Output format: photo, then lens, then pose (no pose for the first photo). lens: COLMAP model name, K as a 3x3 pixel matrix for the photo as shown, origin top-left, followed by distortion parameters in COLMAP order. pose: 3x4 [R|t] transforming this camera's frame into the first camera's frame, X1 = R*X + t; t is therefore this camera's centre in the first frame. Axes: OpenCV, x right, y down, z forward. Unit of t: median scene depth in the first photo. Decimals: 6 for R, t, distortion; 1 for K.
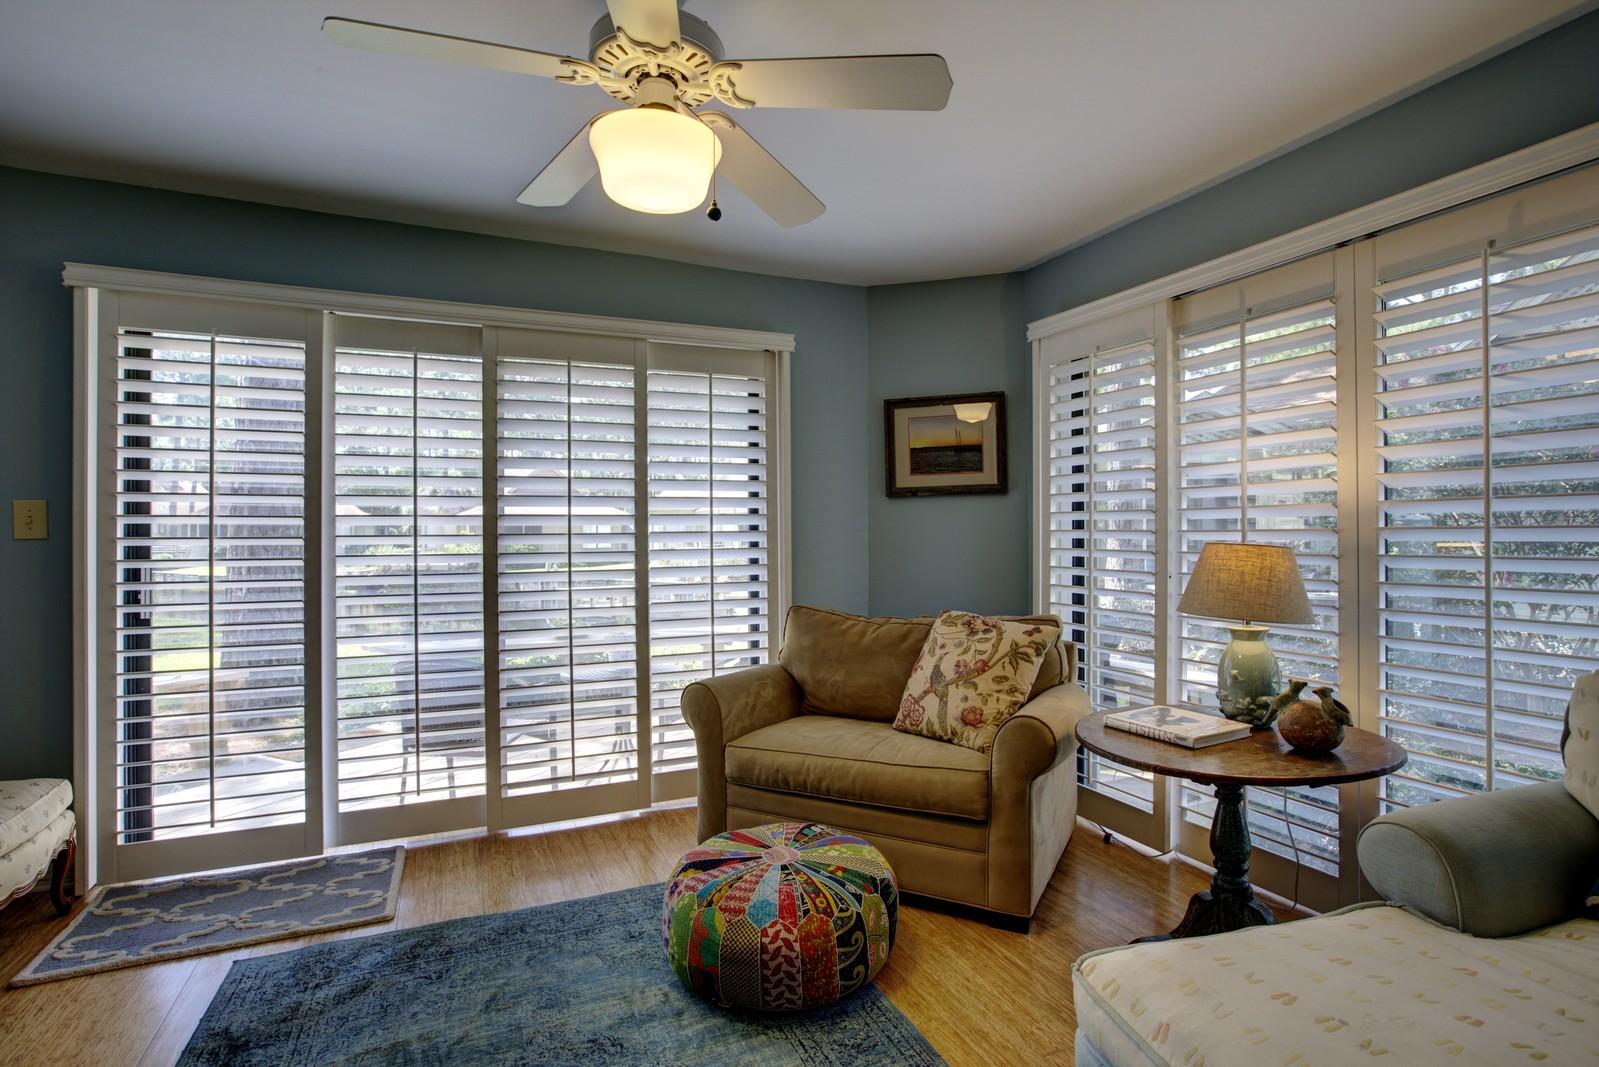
lens RADIAL K [[758.1, 0, 799.5], [0, 758.1, 533.5], [0, 0, 1]] dist [-0.062386, 0.000068]
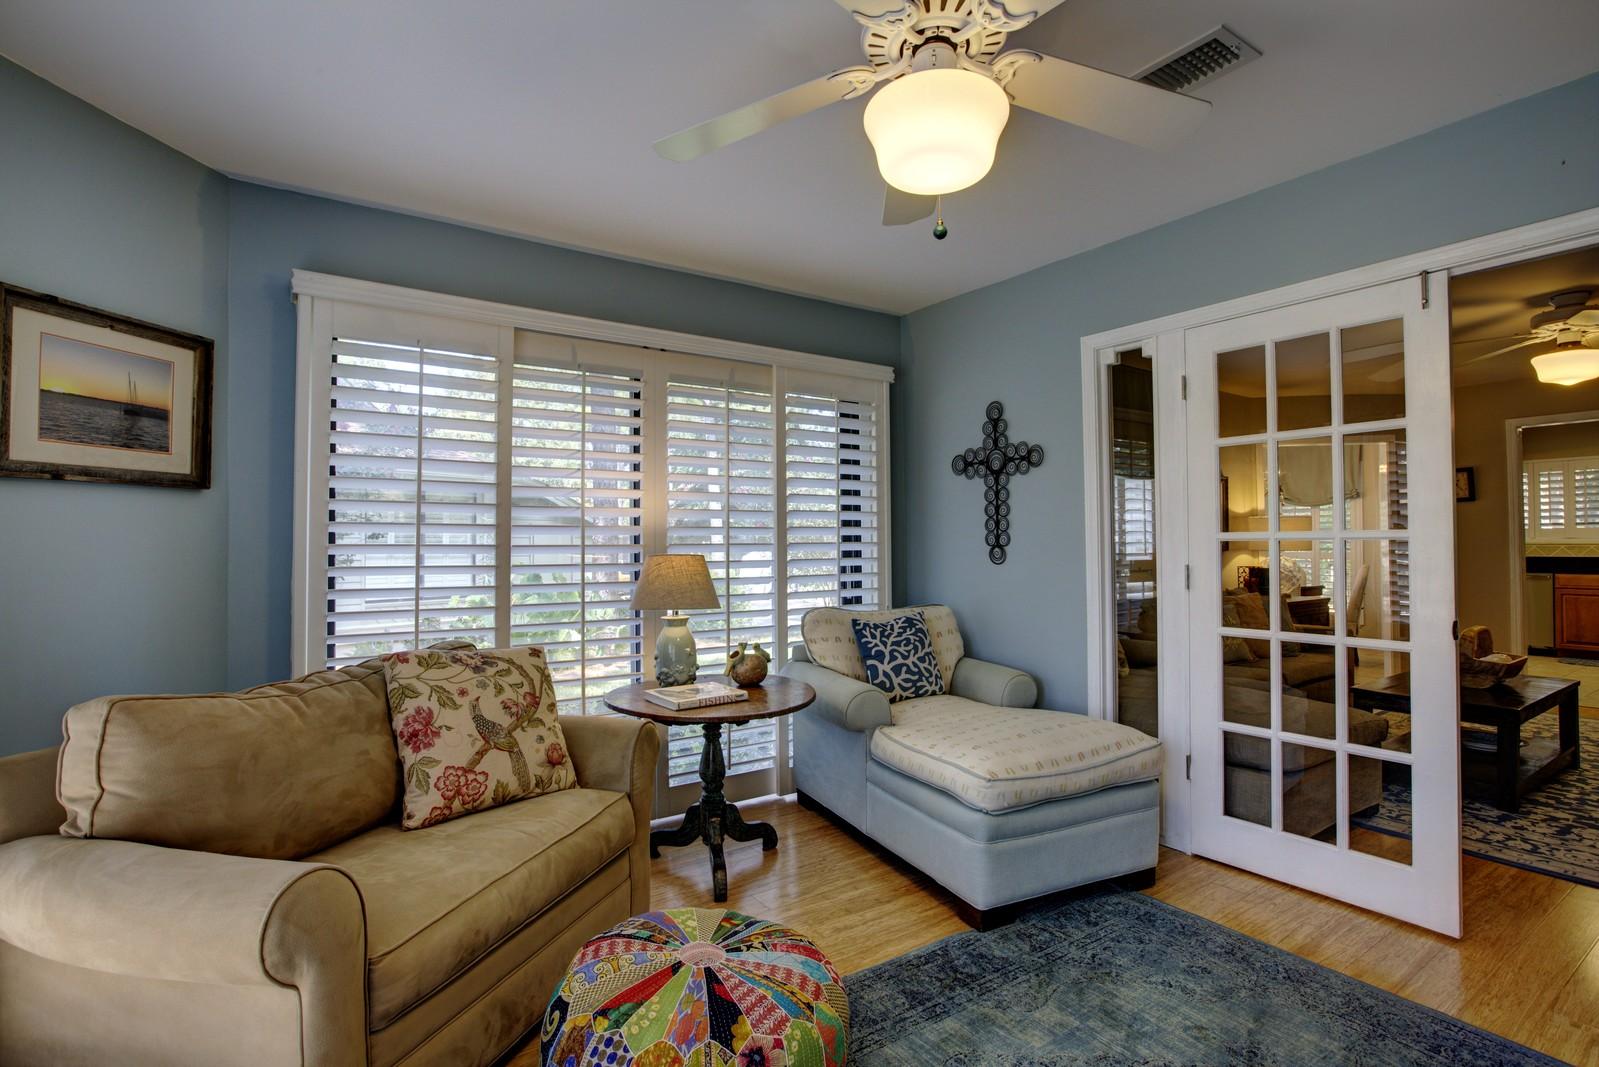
lens RADIAL K [[758.1, 0, 799.5], [0, 758.1, 533.5], [0, 0, 1]] dist [-0.062386, 0.000068]
pose [[-0.175495, 0.026029, 0.984136, -0.757976], [0.003744, 0.999661, -0.025772, 0.009309], [-0.984473, -0.000839, -0.175533, 0.959681]]
